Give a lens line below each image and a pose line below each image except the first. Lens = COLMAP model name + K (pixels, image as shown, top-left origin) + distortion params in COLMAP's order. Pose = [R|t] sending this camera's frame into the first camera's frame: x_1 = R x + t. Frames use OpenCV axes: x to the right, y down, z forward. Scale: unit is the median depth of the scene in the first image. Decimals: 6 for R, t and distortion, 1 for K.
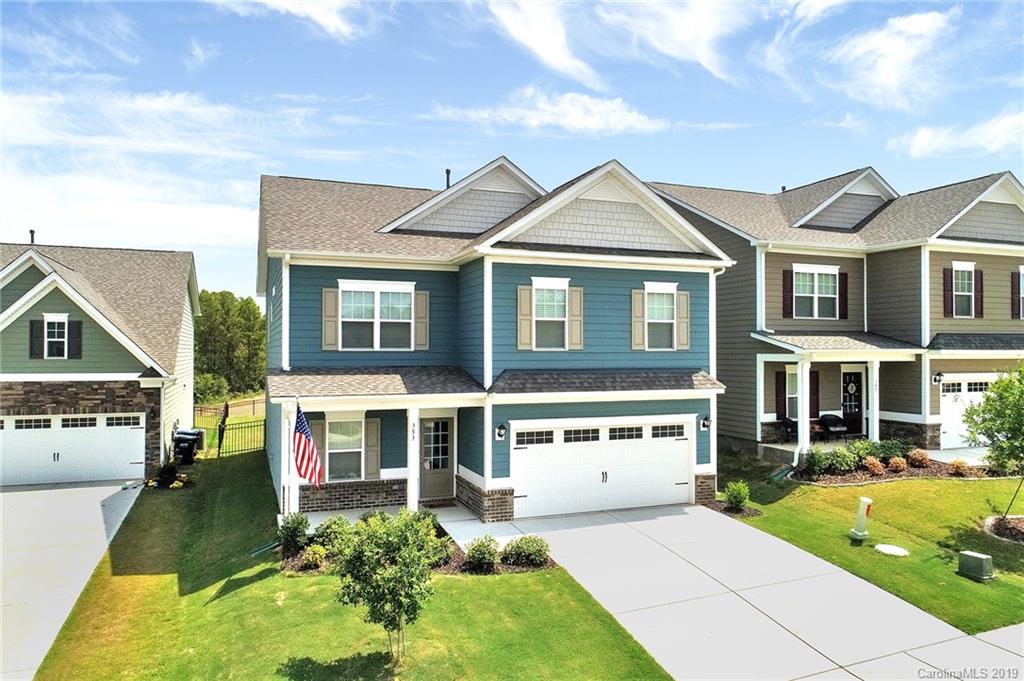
lens RADIAL K [[695.1, 0, 512.0], [0, 695.1, 340.5], [0, 0, 1]] dist [-0.003174, -0.000302]
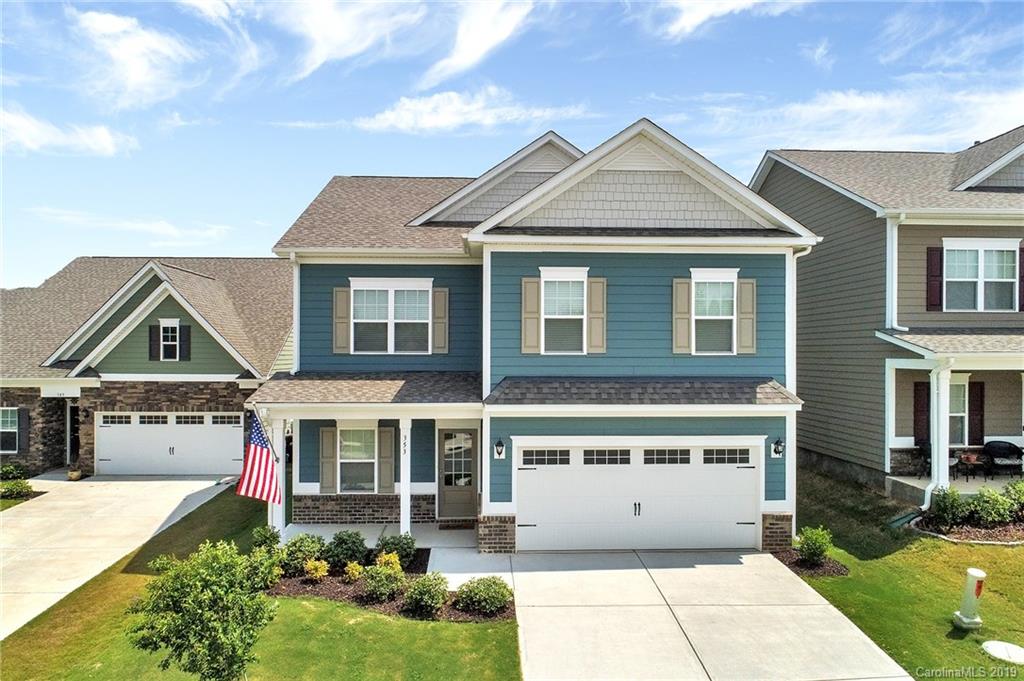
lens RADIAL K [[701.6, 0, 490.3], [0, 701.6, 353.2], [0, 0, 1]] dist [-0.005435, 0.000486]
pose [[0.948784, 0.001282, -0.315924, 0.222652], [0.003868, 0.999870, 0.015676, -0.000659], [0.315903, -0.016095, 0.948655, 0.158418]]
